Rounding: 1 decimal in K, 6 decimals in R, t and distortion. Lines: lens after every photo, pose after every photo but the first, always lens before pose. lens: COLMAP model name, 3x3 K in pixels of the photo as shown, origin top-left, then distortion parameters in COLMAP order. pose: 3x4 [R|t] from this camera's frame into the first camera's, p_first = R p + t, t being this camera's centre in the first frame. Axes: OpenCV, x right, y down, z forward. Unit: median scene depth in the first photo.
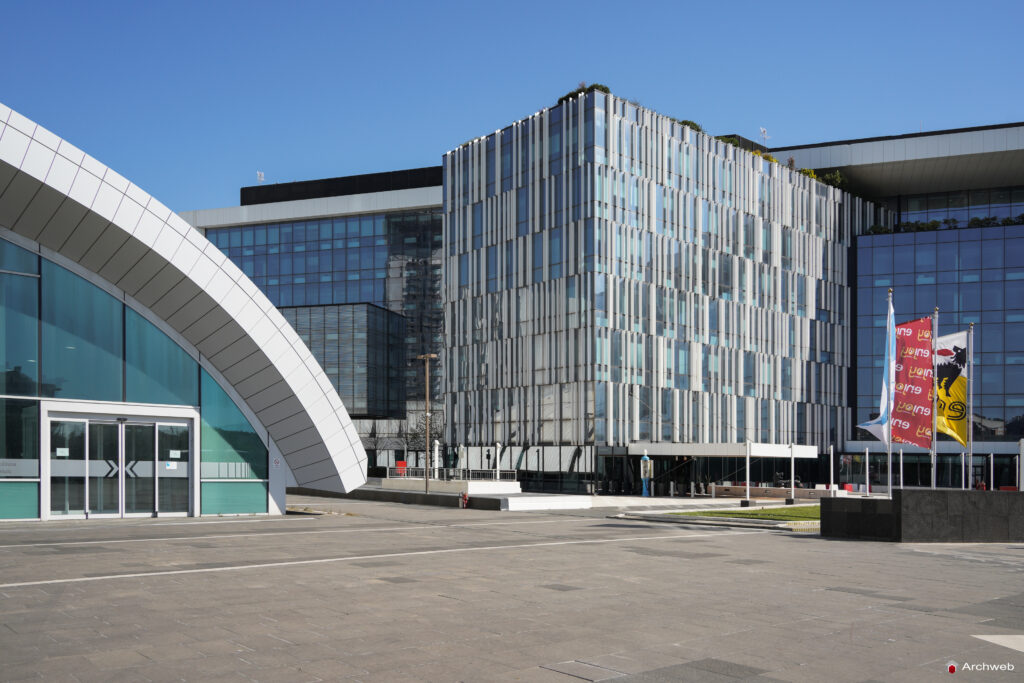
lens RADIAL K [[821.4, 0, 512.9], [0, 821.4, 356.0], [0, 0, 1]] dist [-0.023781, -0.007073]
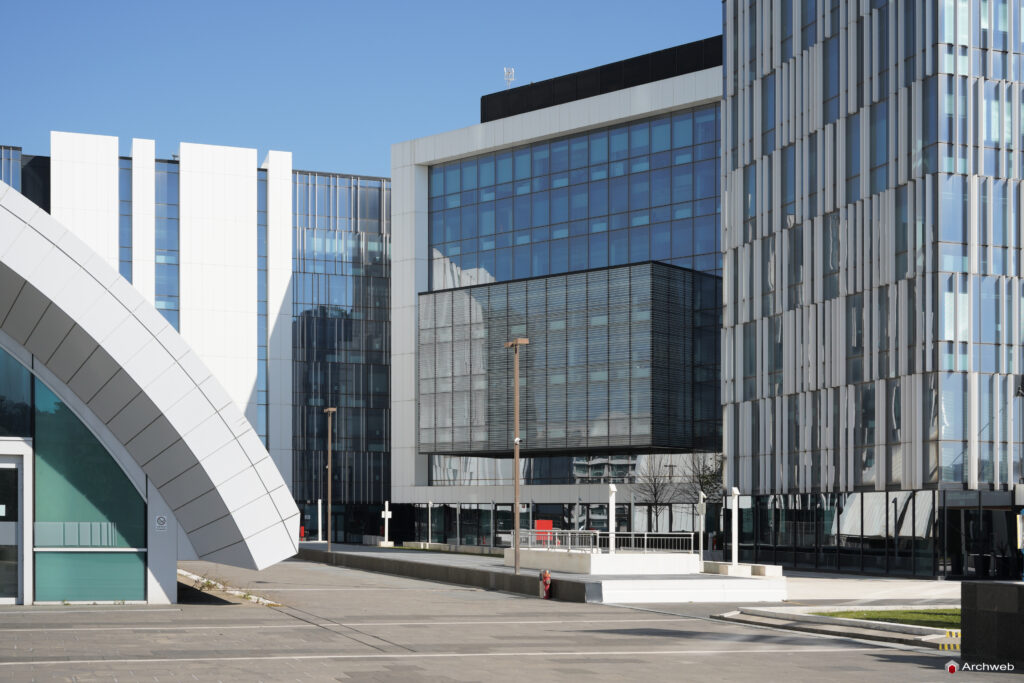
lens RADIAL K [[1359.0, 0, 512.0], [0, 1359.0, 341.5], [0, 0, 1]] dist [-0.011623, 0.033288]
pose [[0.932548, -0.055034, -0.356827, 0.148516], [0.052832, 0.998476, -0.015921, 0.009137], [0.357160, -0.004005, 0.934035, 0.047598]]
